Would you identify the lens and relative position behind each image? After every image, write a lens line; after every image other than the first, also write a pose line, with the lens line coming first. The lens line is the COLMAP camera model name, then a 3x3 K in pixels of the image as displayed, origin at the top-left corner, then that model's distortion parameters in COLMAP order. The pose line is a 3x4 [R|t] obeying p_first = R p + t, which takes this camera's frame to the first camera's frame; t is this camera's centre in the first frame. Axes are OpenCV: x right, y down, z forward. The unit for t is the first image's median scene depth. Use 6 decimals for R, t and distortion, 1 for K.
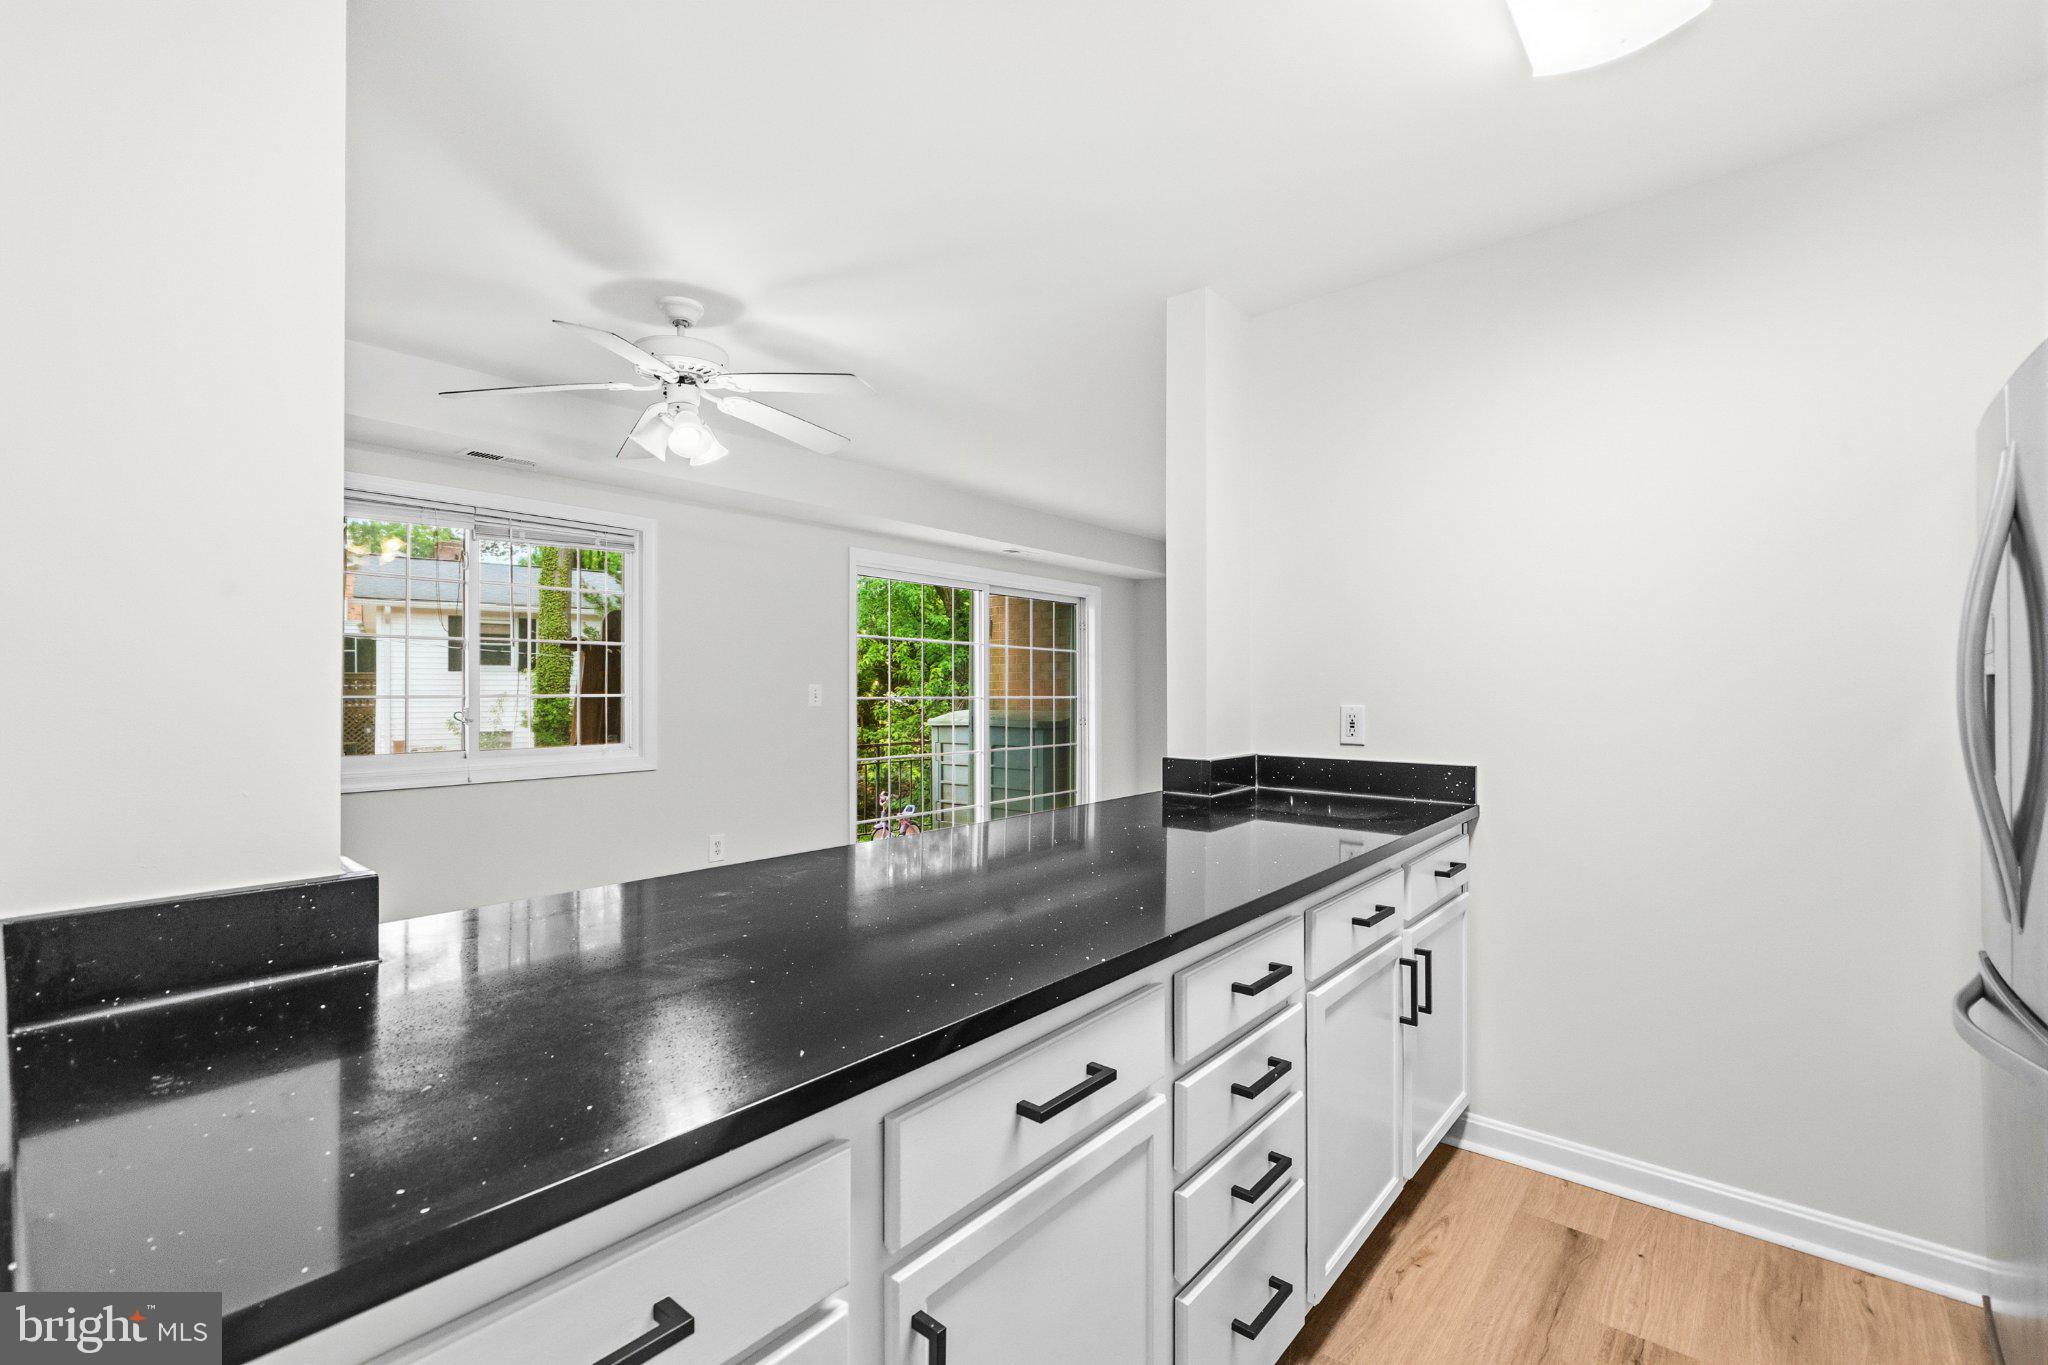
lens RADIAL K [[877.6, 0, 1019.4], [0, 877.6, 689.7], [0, 0, 1]] dist [-0.001135, -0.000173]
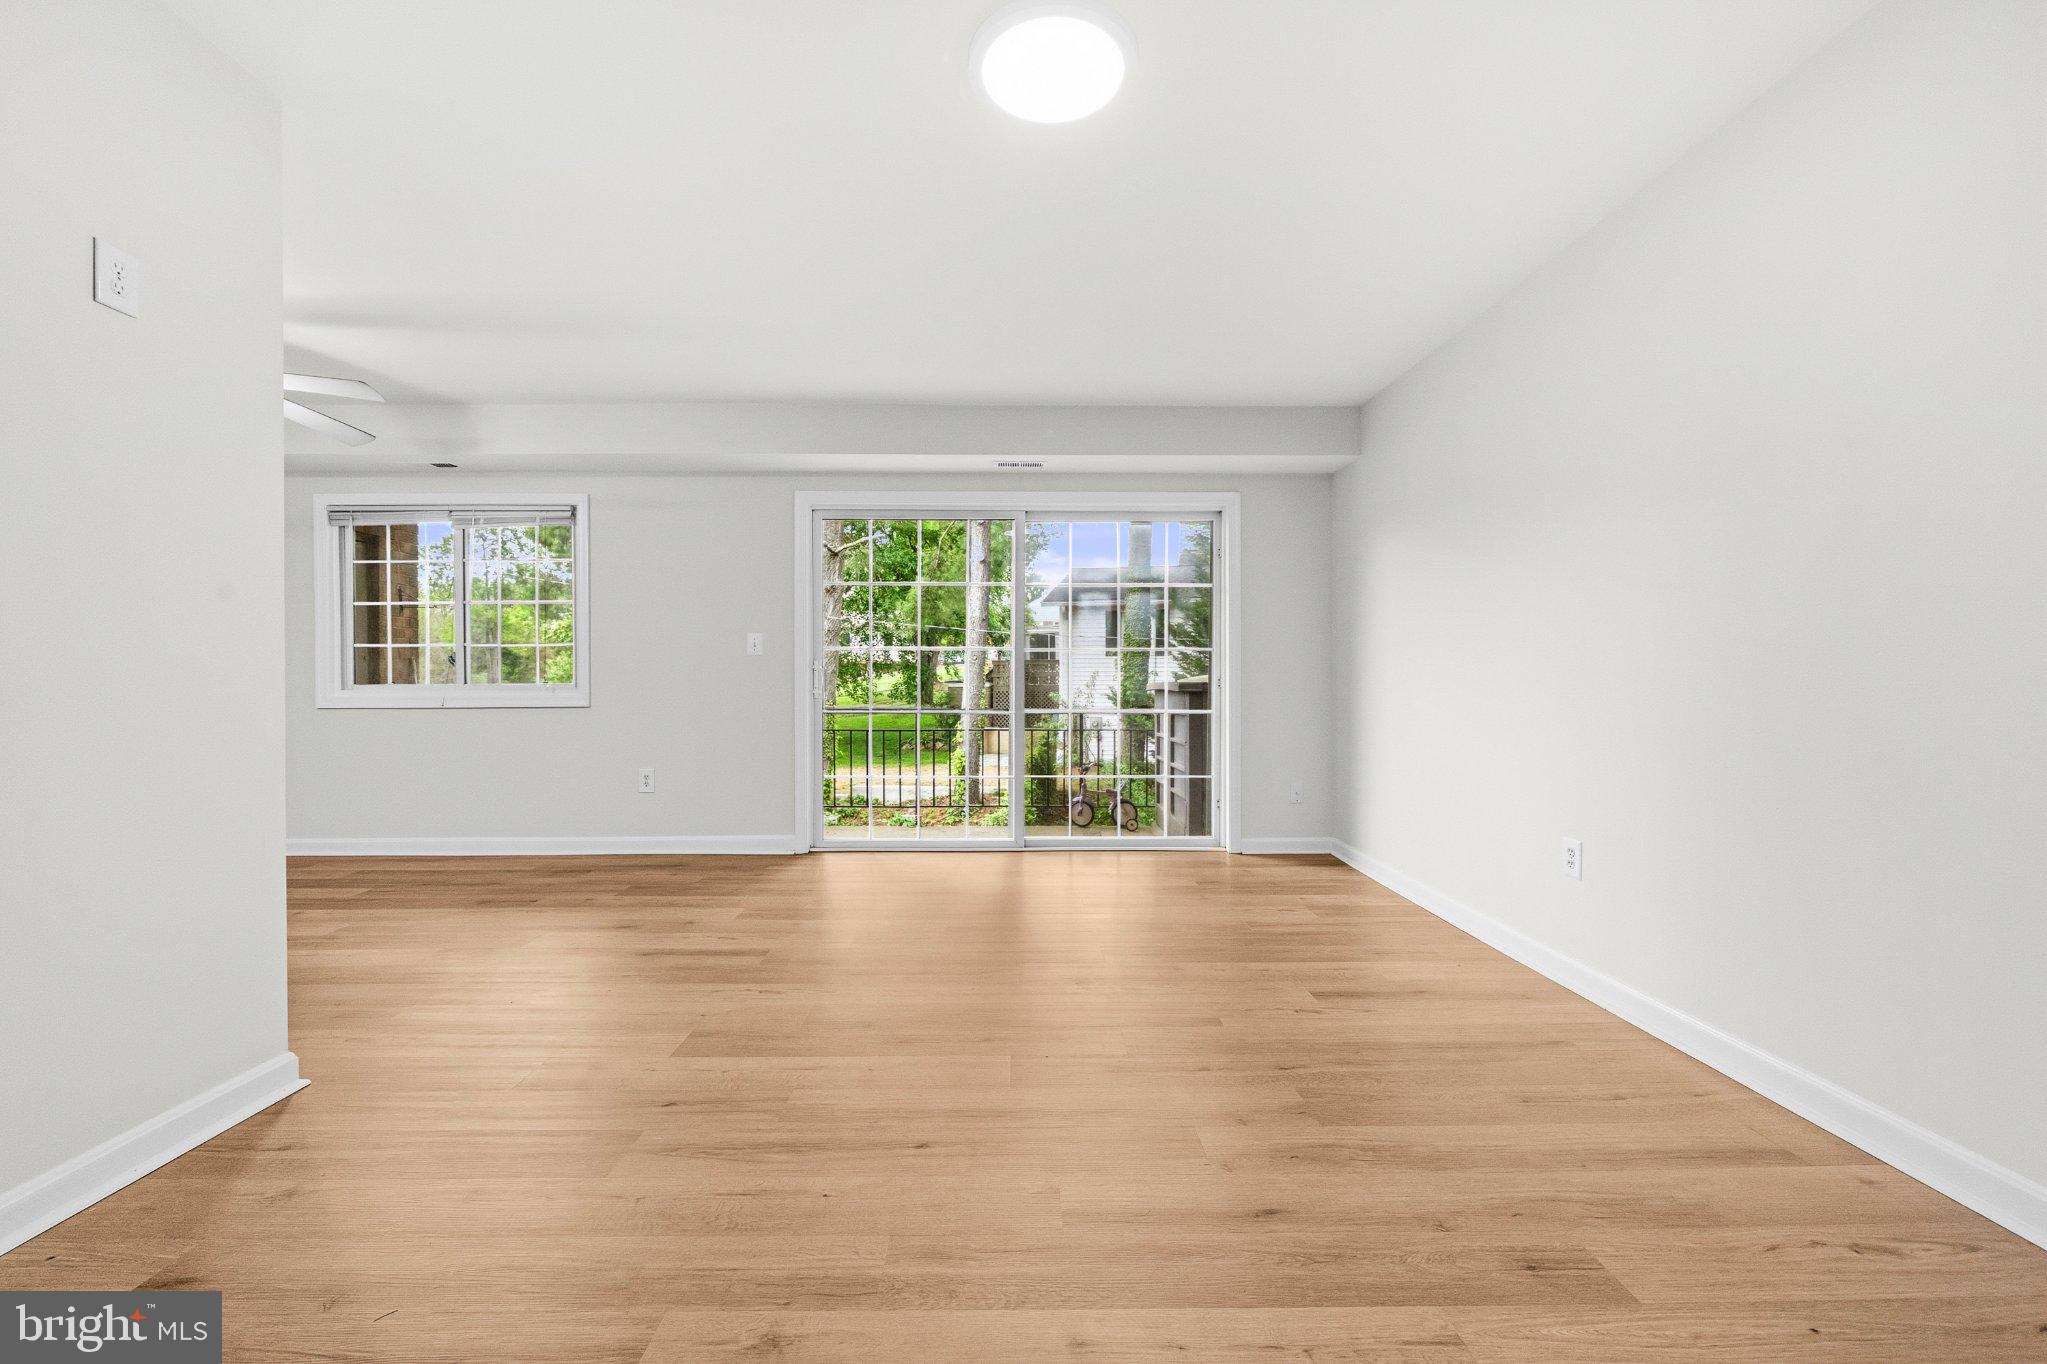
lens RADIAL K [[877.2, 0, 1018.9], [0, 877.2, 689.2], [0, 0, 1]] dist [-0.001135, -0.000173]
pose [[0.674628, 0.003560, -0.738150, 0.547740], [0.007219, 0.999909, 0.011421, 0.037966], [0.738123, -0.013034, 0.674540, 0.413362]]
